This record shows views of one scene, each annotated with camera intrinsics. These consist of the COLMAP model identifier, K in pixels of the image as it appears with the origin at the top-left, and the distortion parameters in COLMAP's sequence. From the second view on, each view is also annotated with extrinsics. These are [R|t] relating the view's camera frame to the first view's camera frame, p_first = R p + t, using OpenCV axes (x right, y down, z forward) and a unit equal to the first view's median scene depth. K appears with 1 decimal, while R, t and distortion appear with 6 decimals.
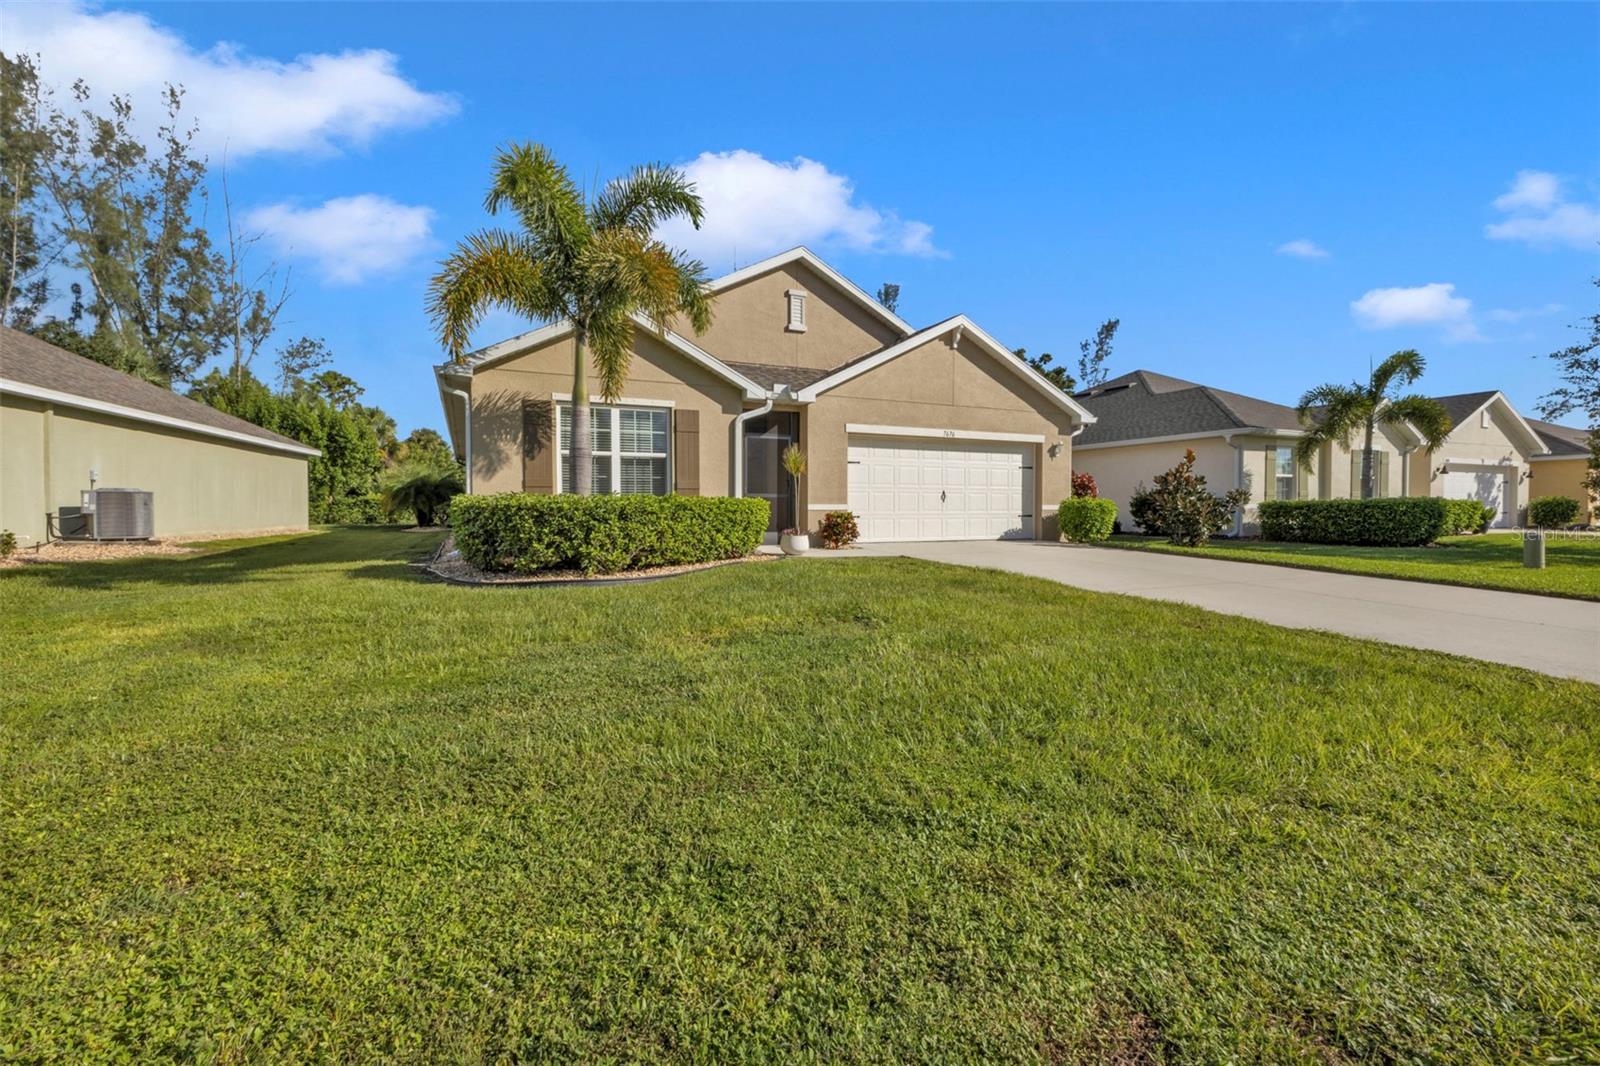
lens RADIAL K [[713.8, 0, 793.2], [0, 713.8, 531.9], [0, 0, 1]] dist [0.016376, -0.003953]
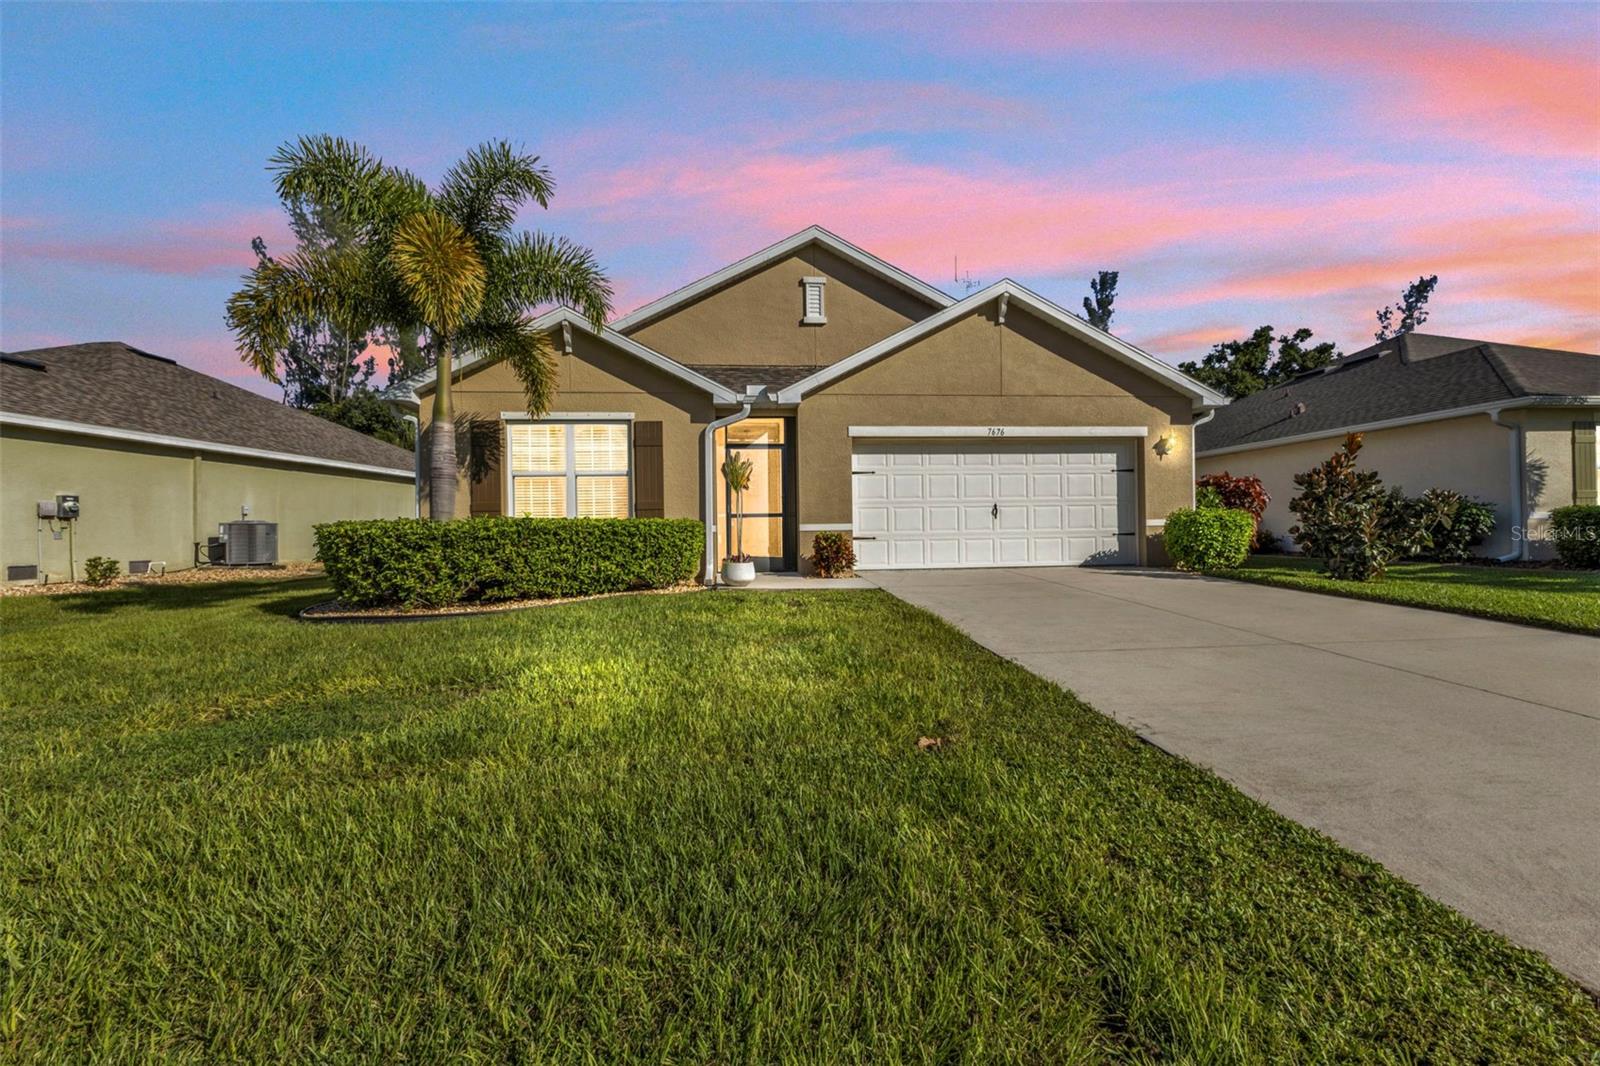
lens RADIAL K [[713.8, 0, 803.0], [0, 713.8, 531.0], [0, 0, 1]] dist [0.016376, -0.003953]
pose [[0.942454, -0.013463, -0.334066, 0.289056], [0.003935, 0.999566, -0.029181, -0.005994], [0.334314, 0.026187, 0.942098, 0.196557]]
